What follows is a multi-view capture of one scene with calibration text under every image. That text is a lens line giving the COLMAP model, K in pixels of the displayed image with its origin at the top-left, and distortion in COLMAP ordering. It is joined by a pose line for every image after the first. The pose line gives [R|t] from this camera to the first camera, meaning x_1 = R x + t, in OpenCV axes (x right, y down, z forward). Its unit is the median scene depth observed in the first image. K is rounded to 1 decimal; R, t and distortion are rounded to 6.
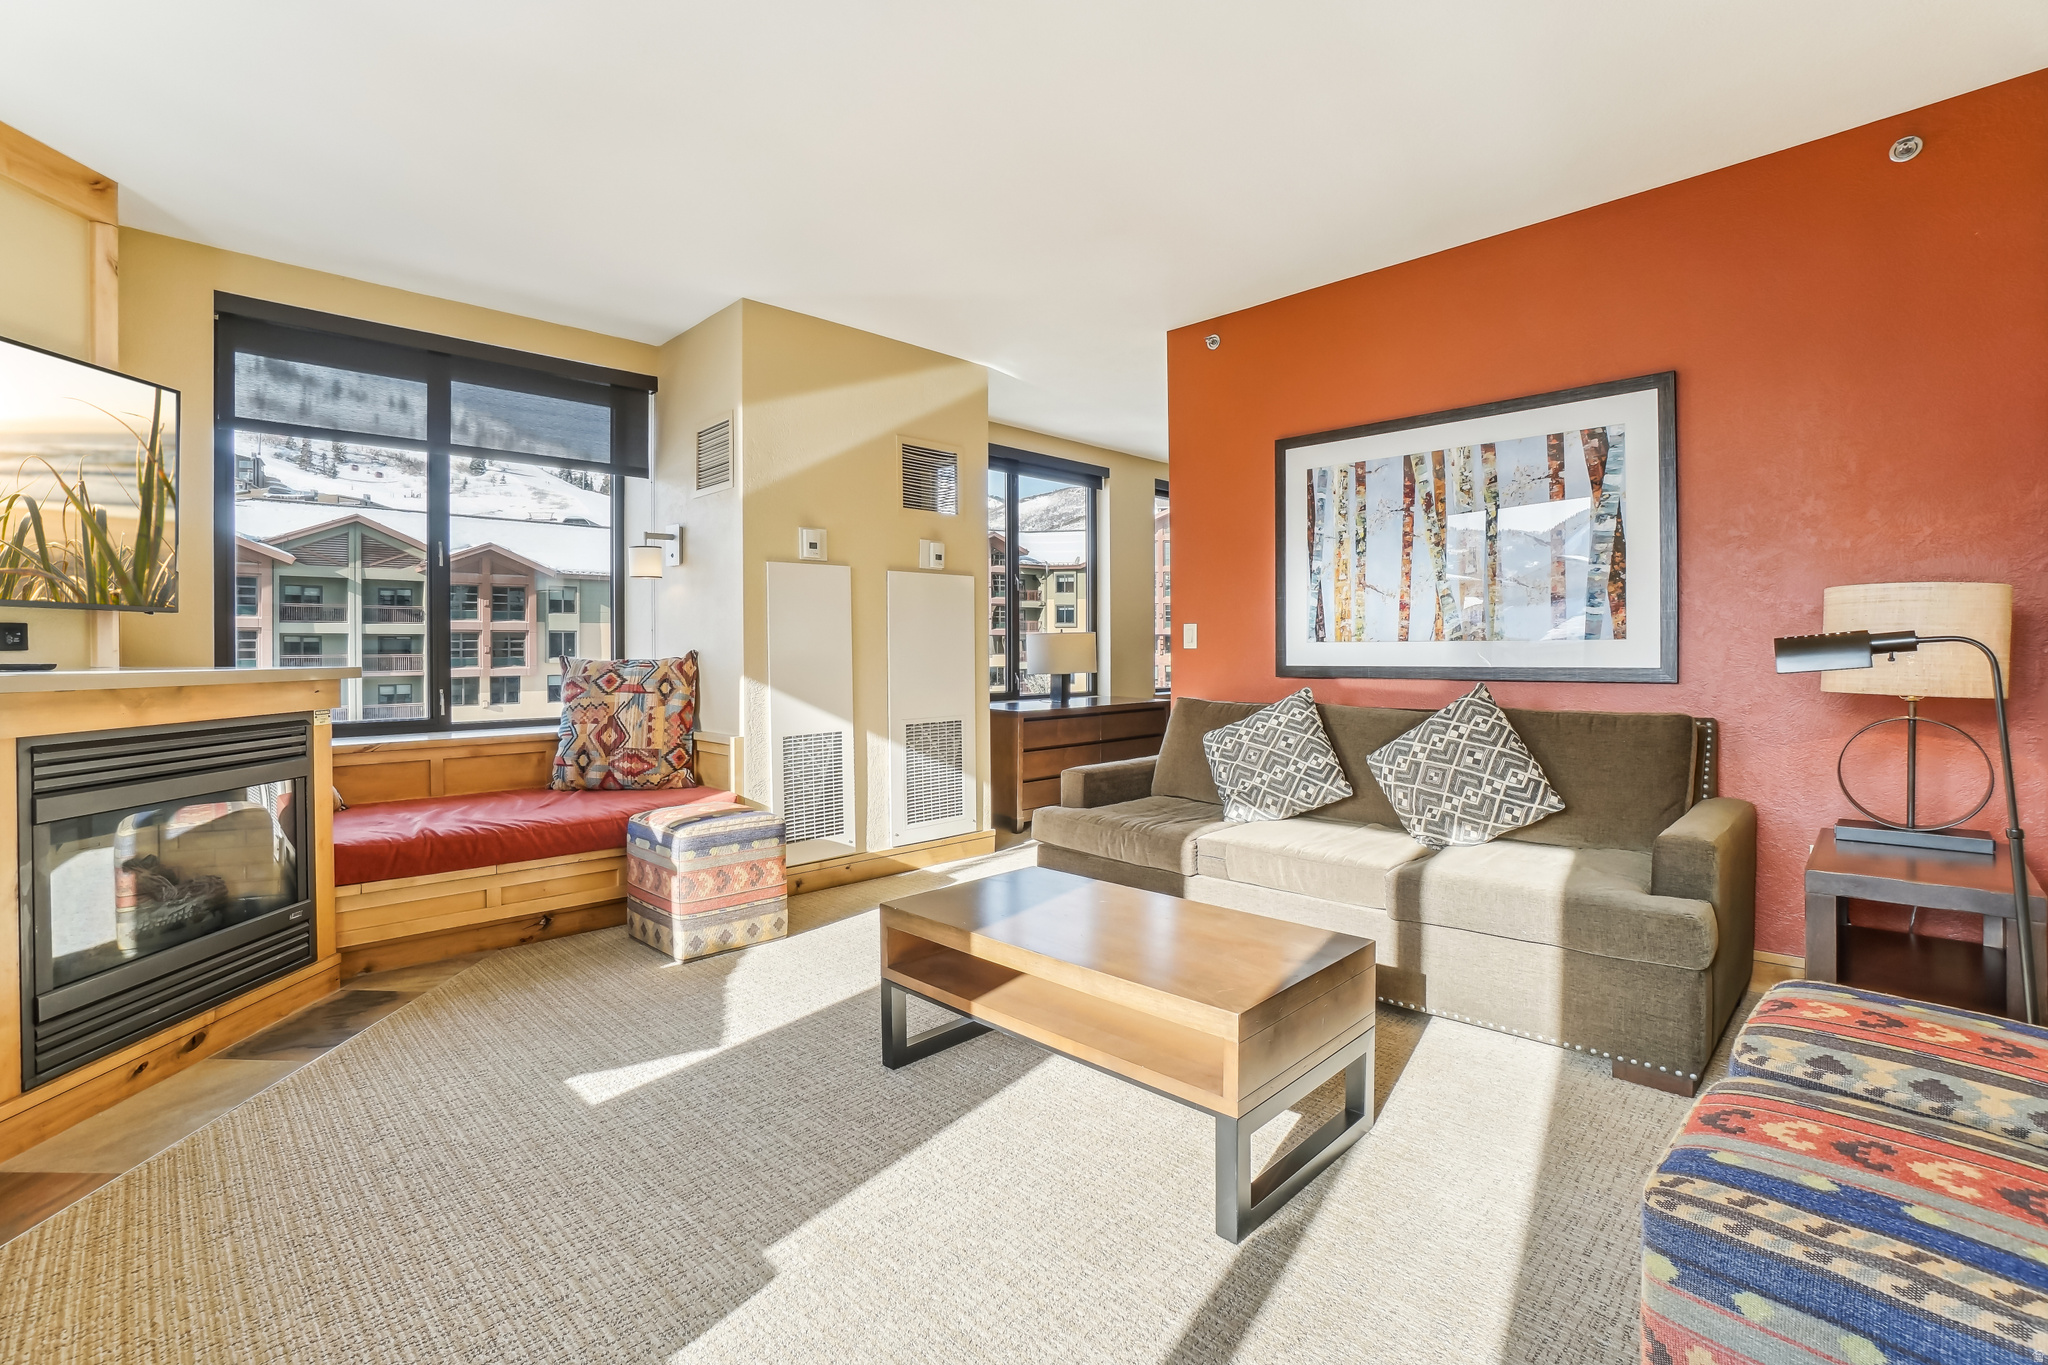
lens RADIAL K [[919.8, 0, 1004.7], [0, 919.8, 660.4], [0, 0, 1]] dist [-0.064156, 0.022623]
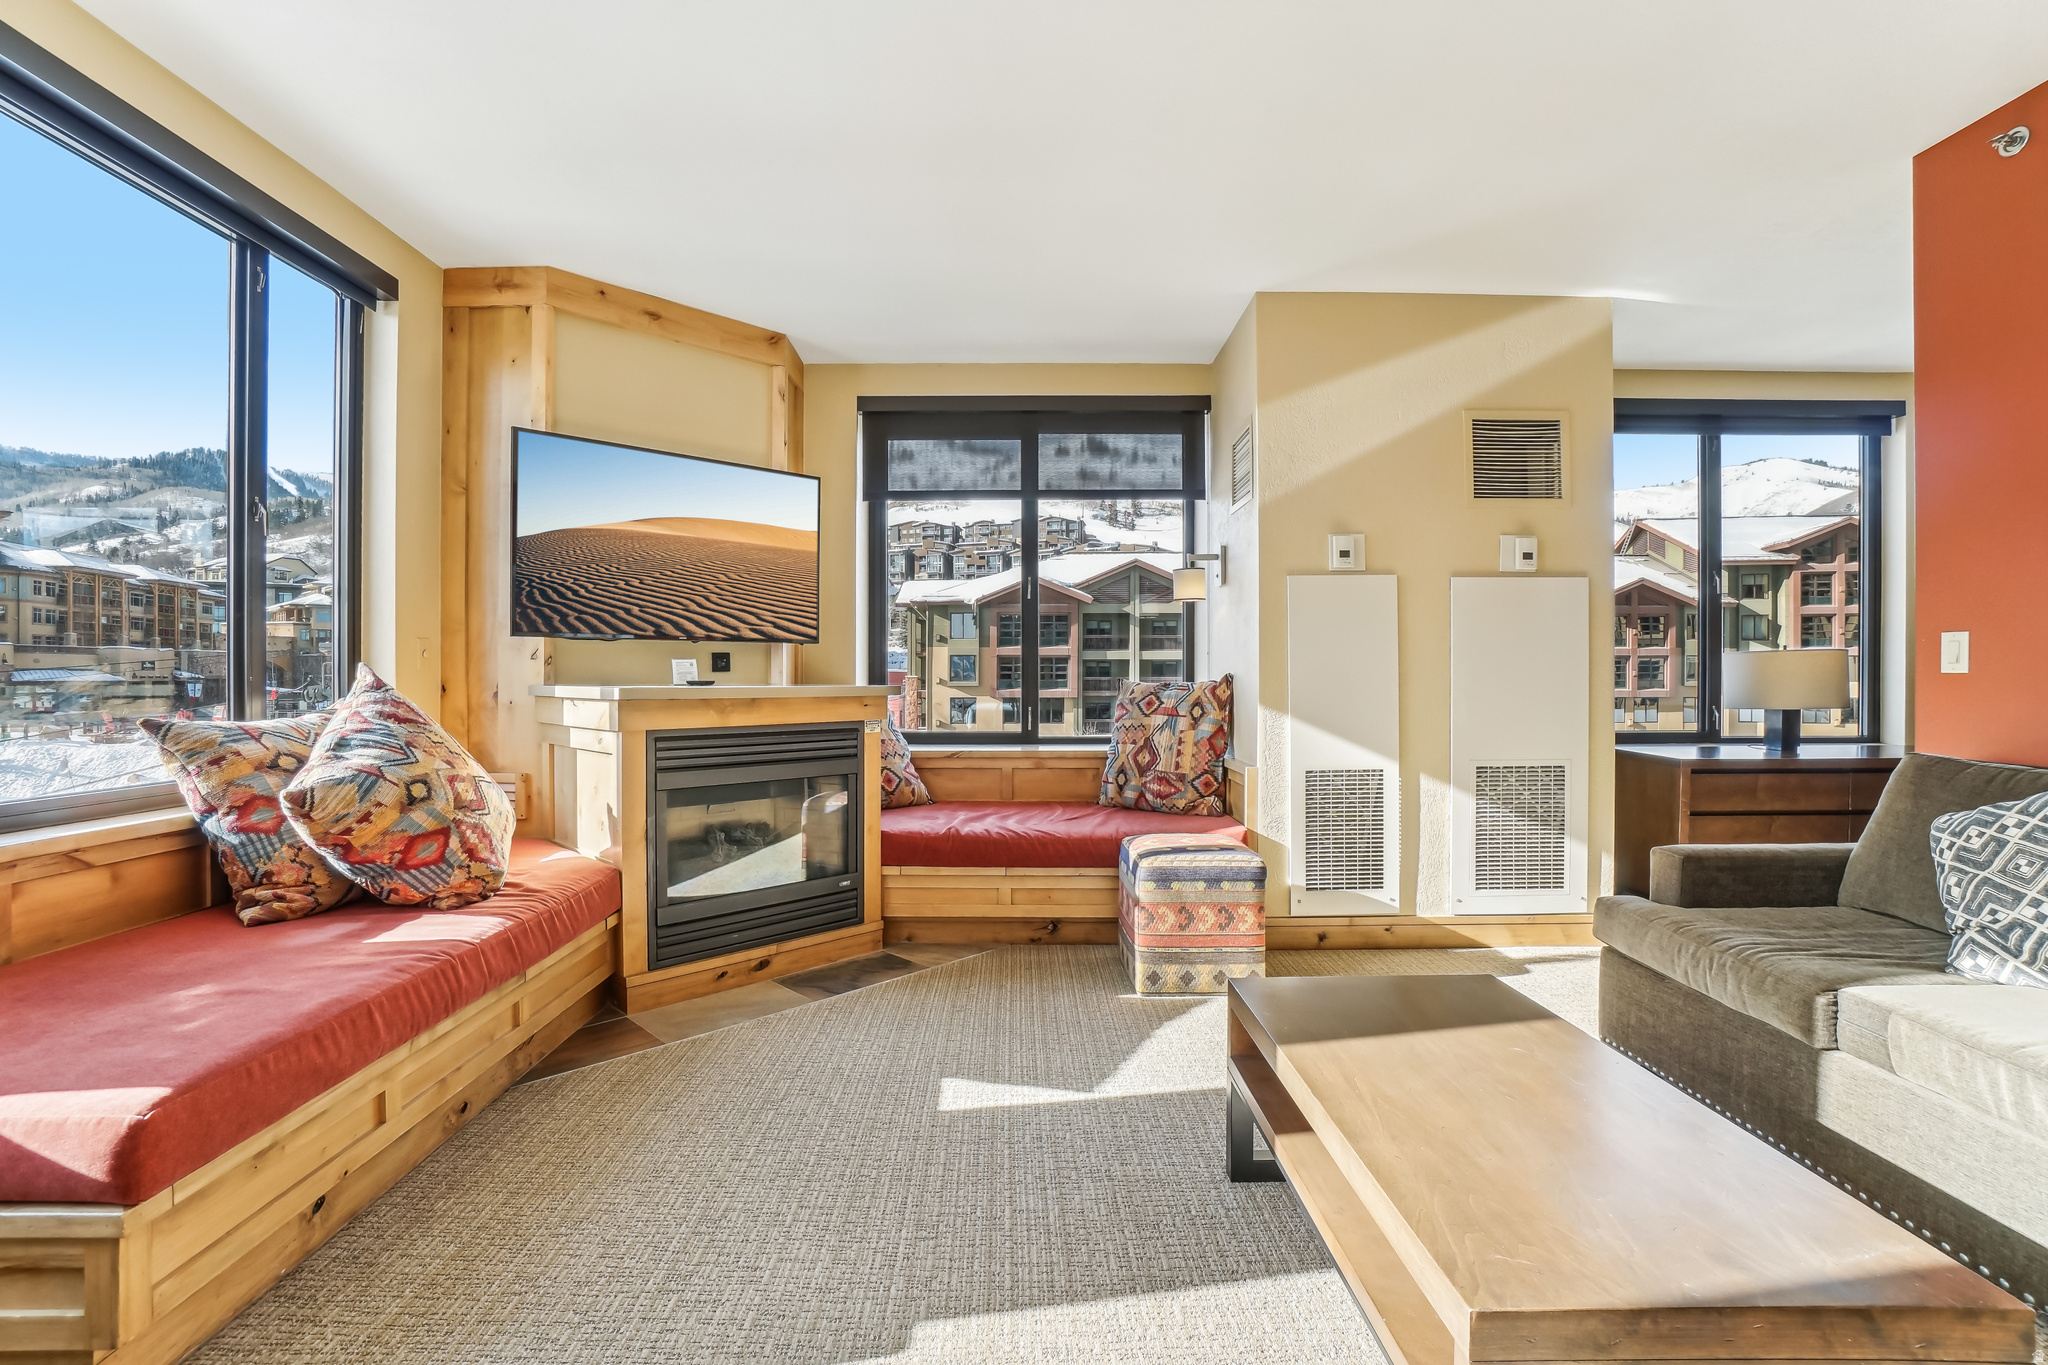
lens RADIAL K [[918.3, 0, 1003.5], [0, 918.3, 682.7], [0, 0, 1]] dist [-0.061743, 0.021390]
pose [[0.710554, 0.009693, -0.703576, 0.175532], [-0.011042, 0.999936, 0.002625, -0.001270], [0.703557, 0.005904, 0.710615, 0.160171]]
